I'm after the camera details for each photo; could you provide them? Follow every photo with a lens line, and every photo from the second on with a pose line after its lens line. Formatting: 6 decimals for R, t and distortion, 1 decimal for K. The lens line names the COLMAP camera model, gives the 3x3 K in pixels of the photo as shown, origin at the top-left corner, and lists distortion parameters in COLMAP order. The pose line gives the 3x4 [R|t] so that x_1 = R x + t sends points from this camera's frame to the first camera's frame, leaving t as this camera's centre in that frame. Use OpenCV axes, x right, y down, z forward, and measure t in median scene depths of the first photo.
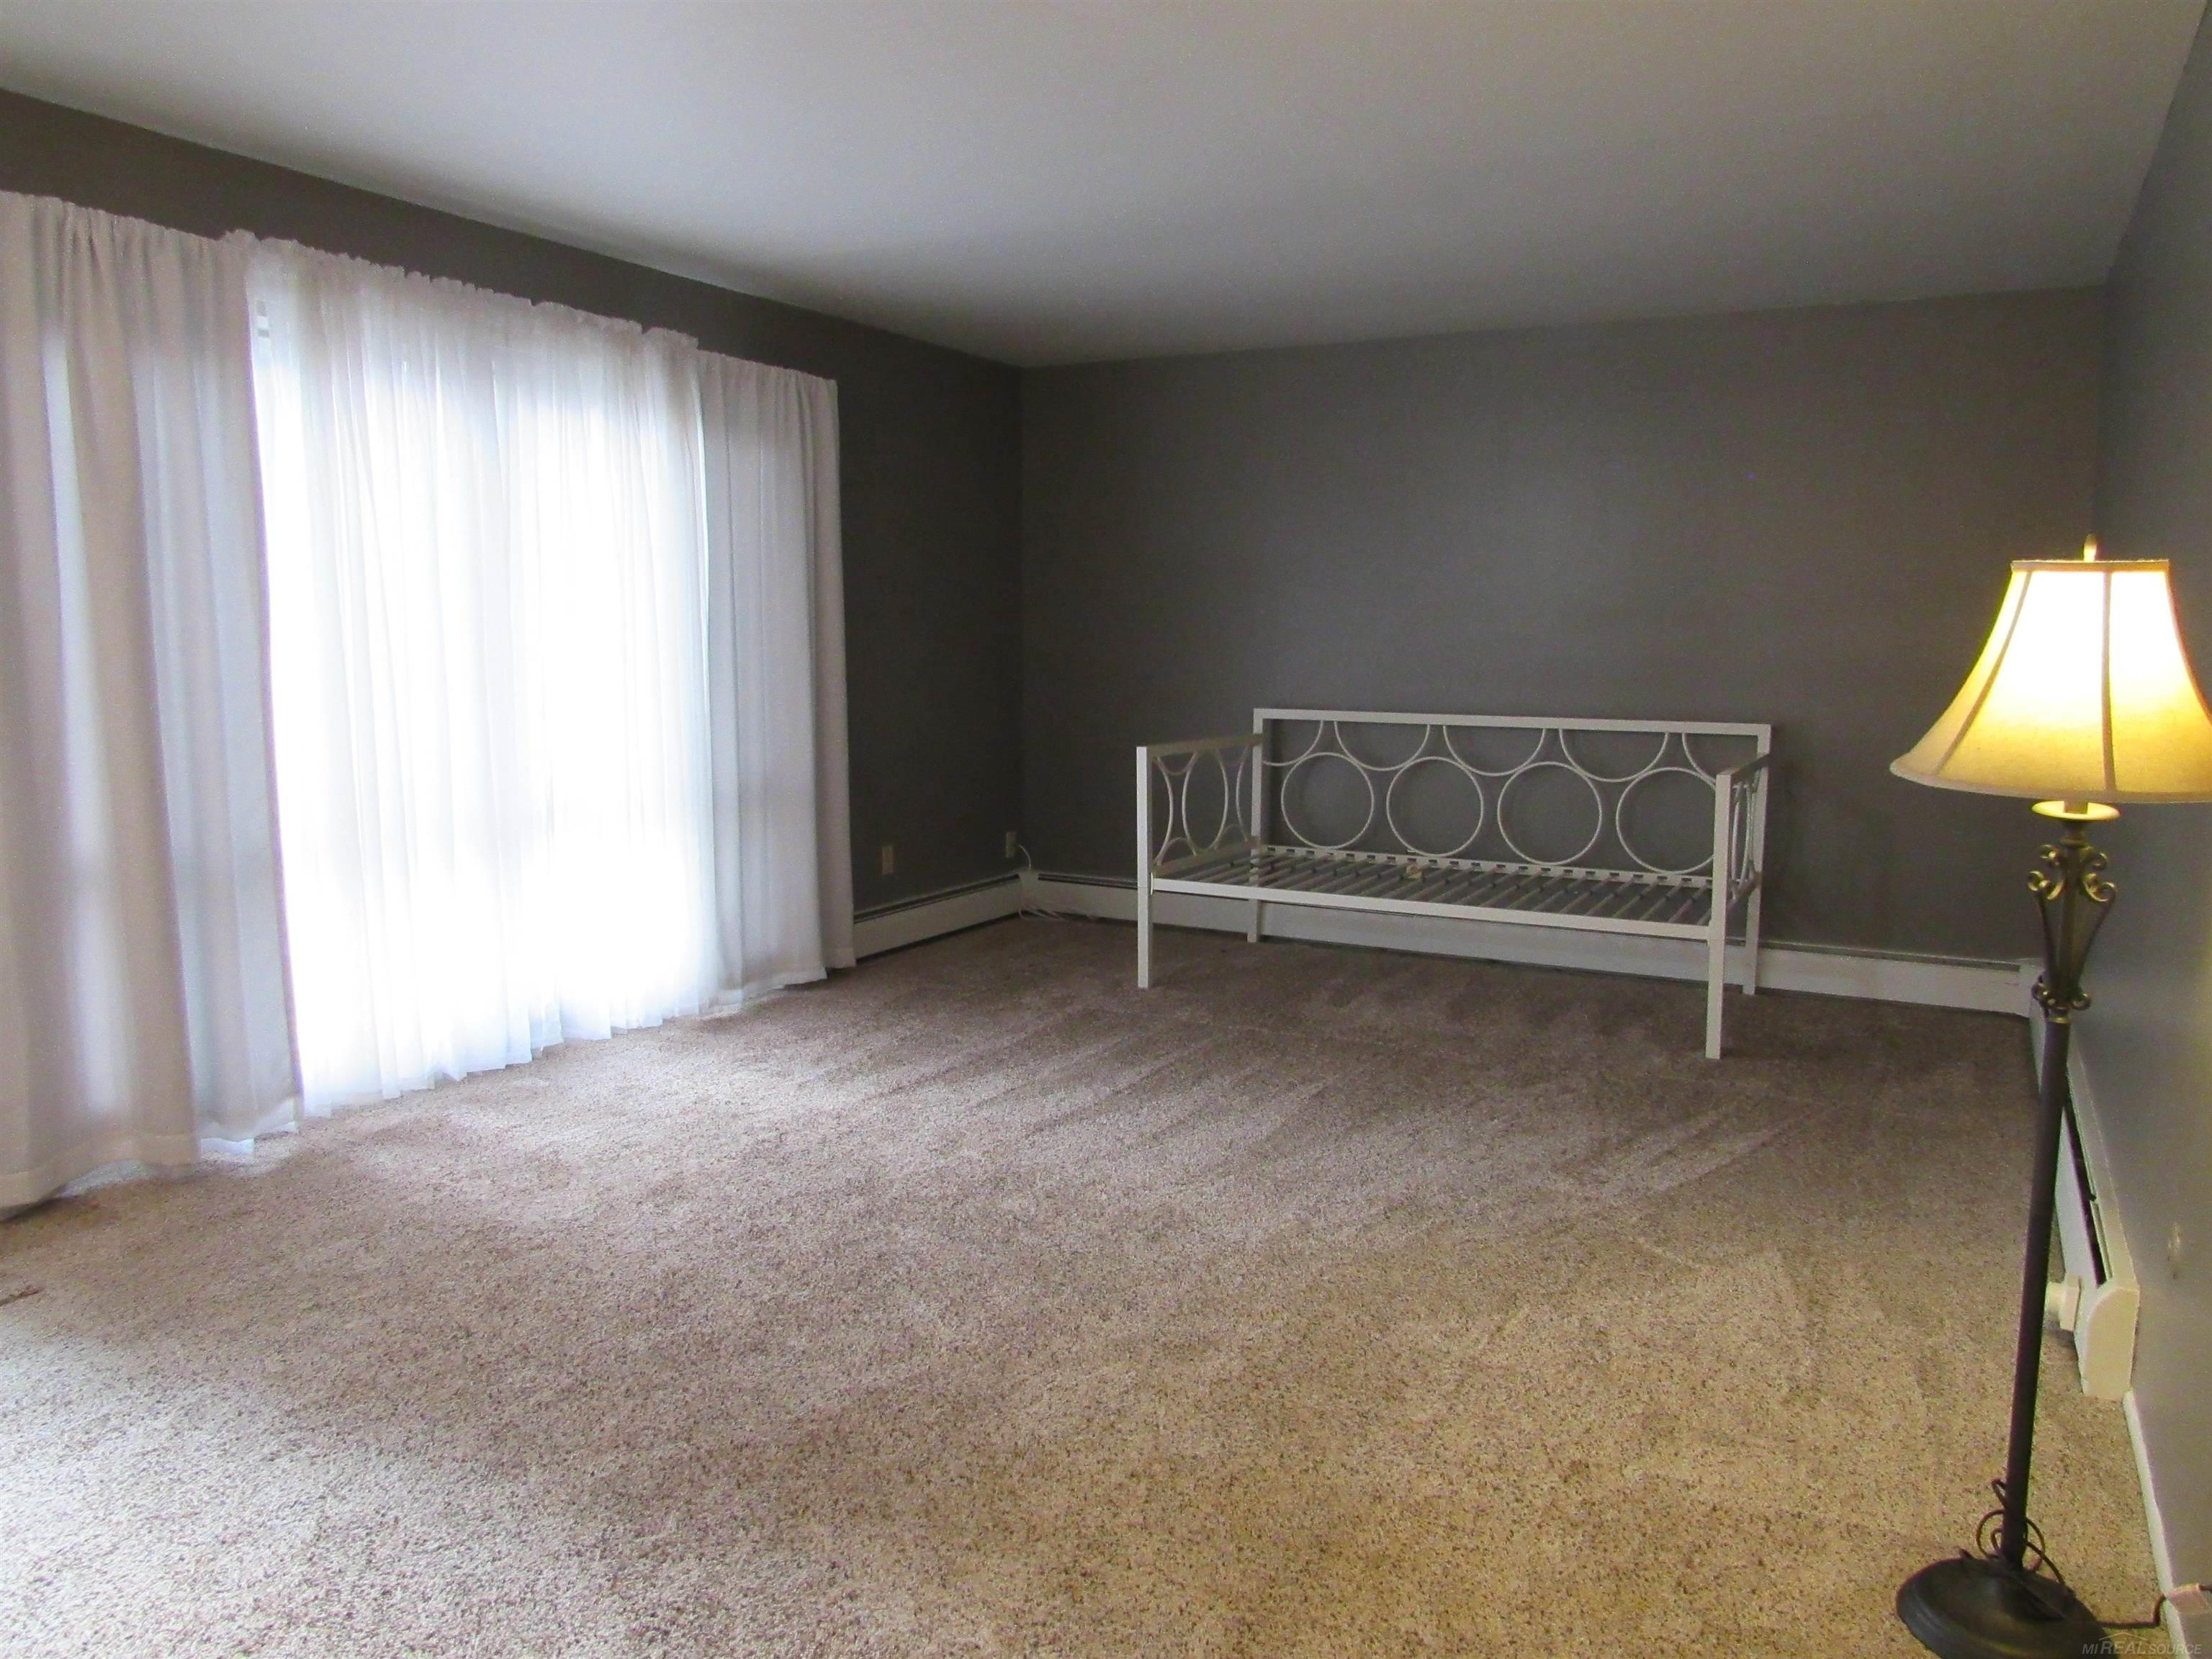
lens RADIAL K [[1574.9, 0, 1104.5], [0, 1574.9, 829.3], [0, 0, 1]] dist [-0.025350, 0.011229]
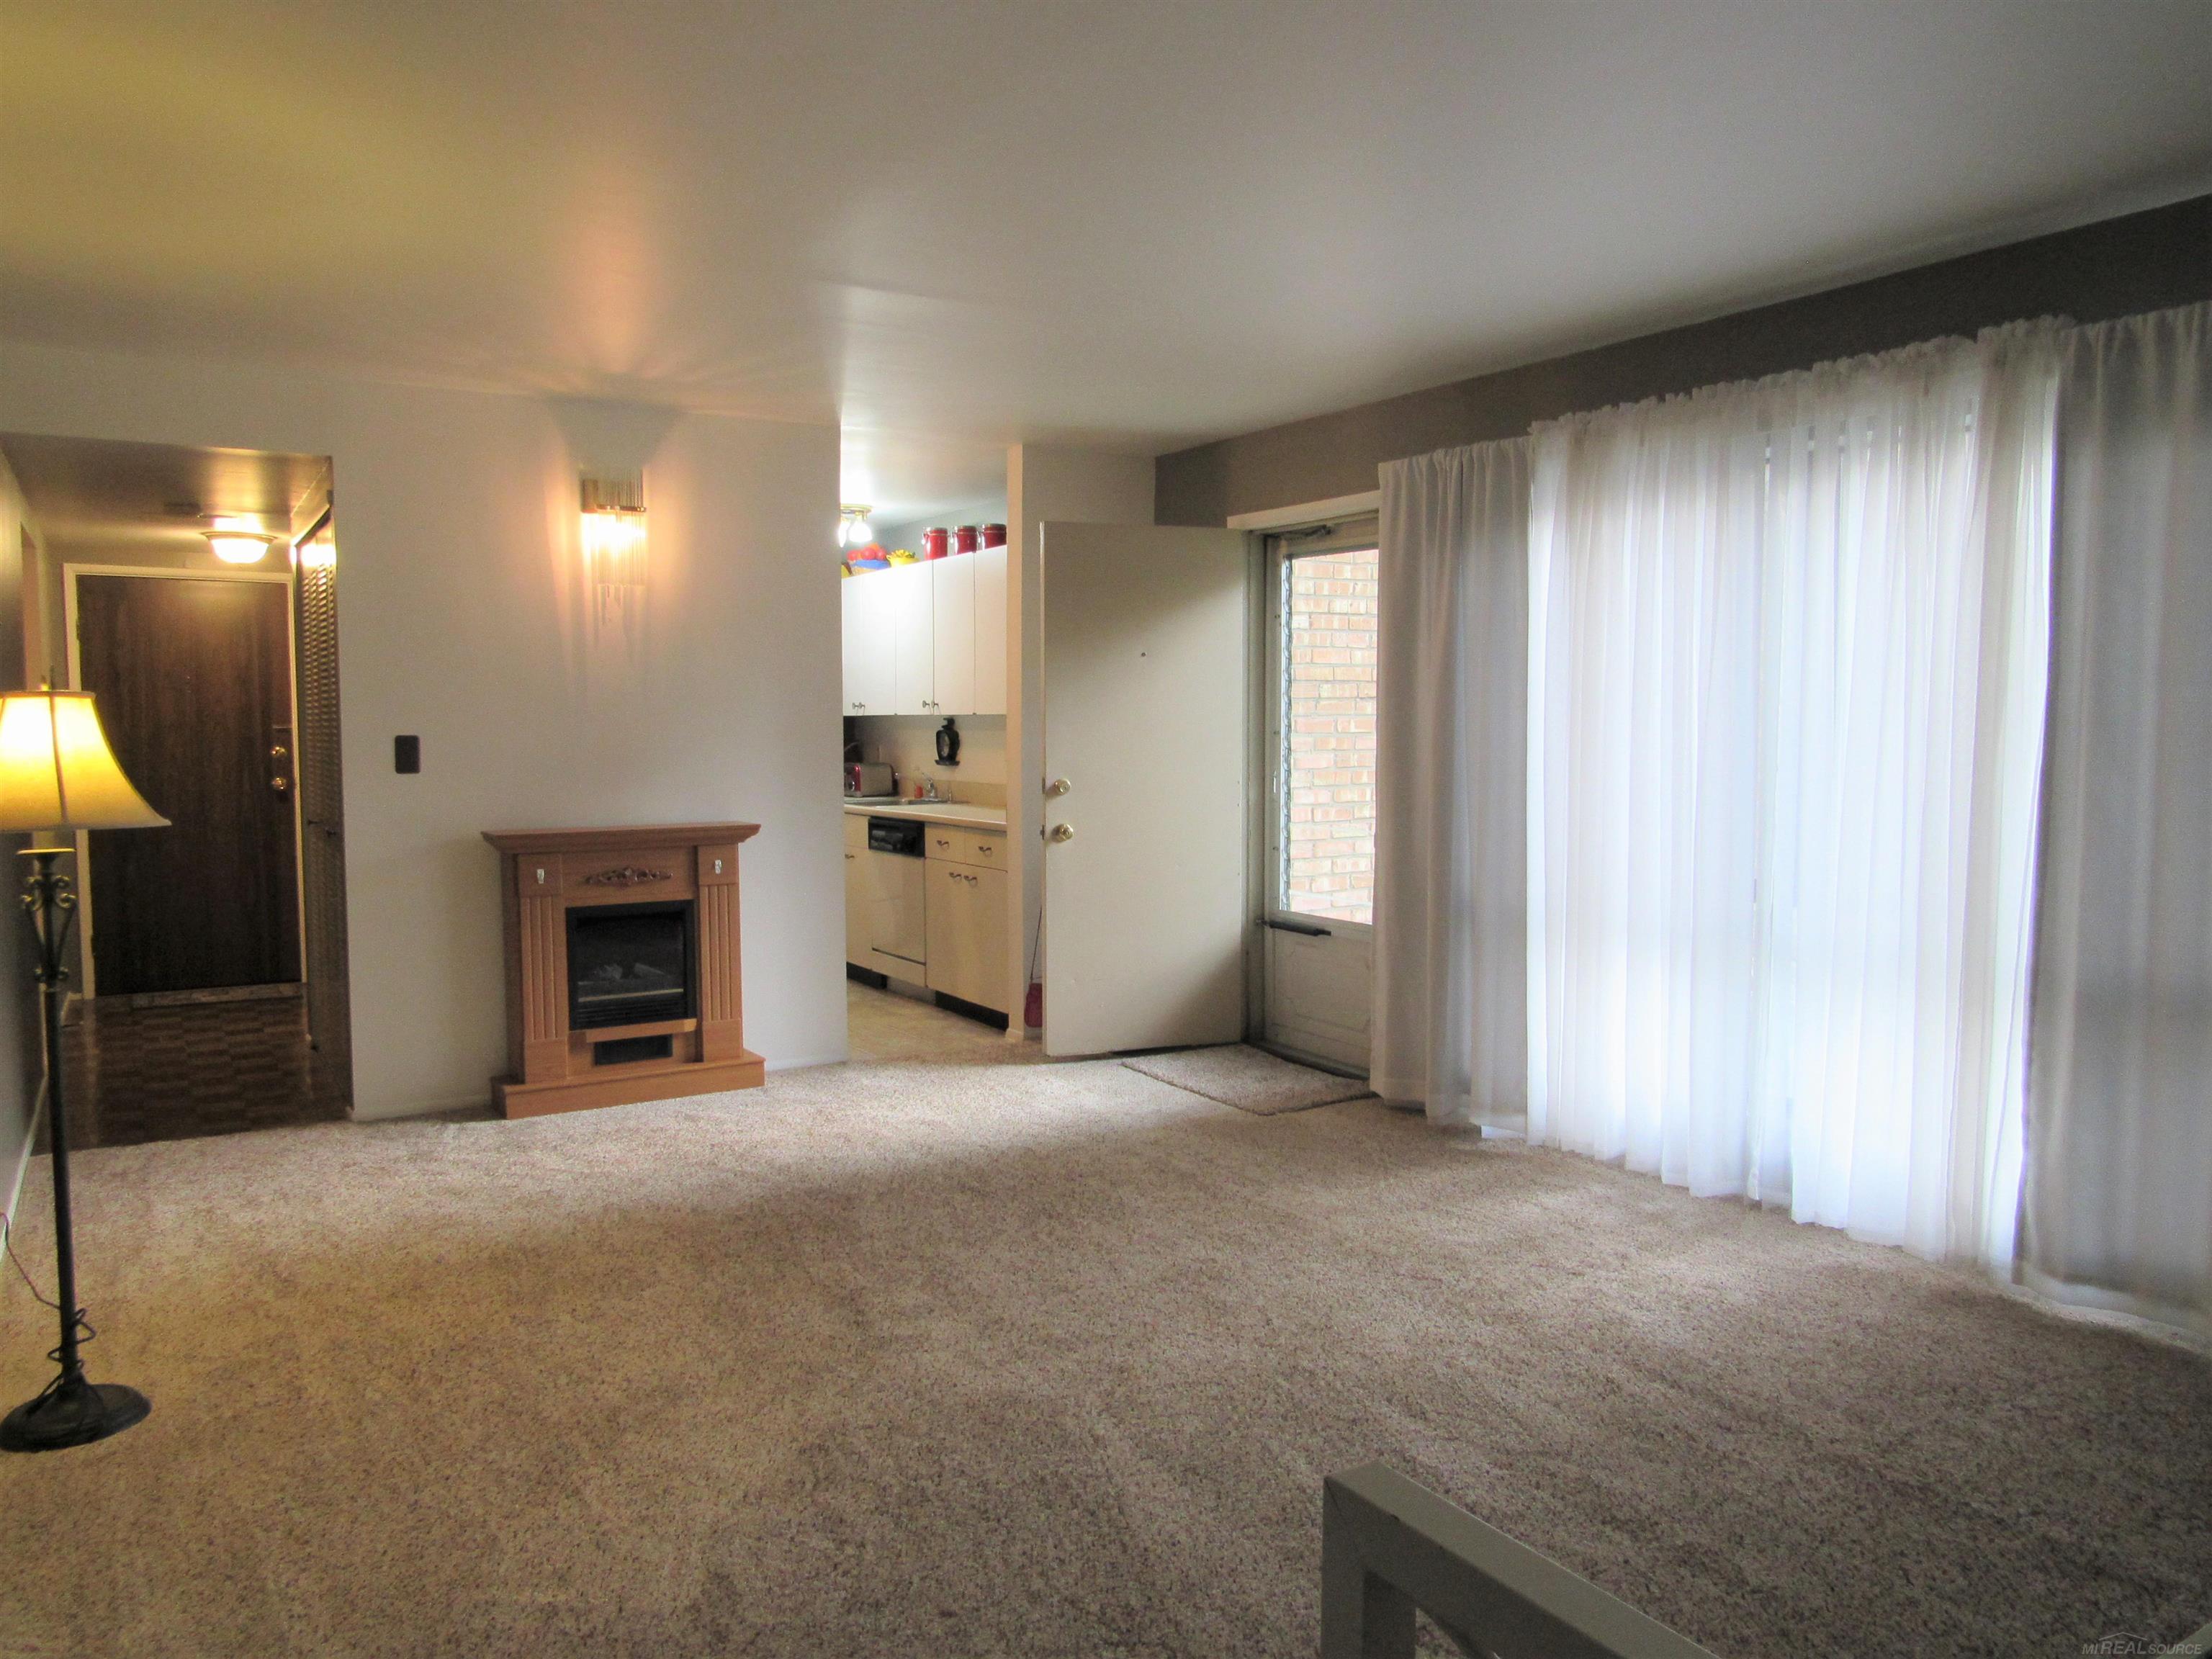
lens RADIAL K [[1574.9, 0, 1110.2], [0, 1574.9, 819.1], [0, 0, 1]] dist [-0.025350, 0.011229]
pose [[-0.480339, 0.051918, -0.875545, 0.645916], [-0.106269, 0.987447, 0.116854, -0.153030], [0.870622, 0.149173, -0.468792, 1.162947]]
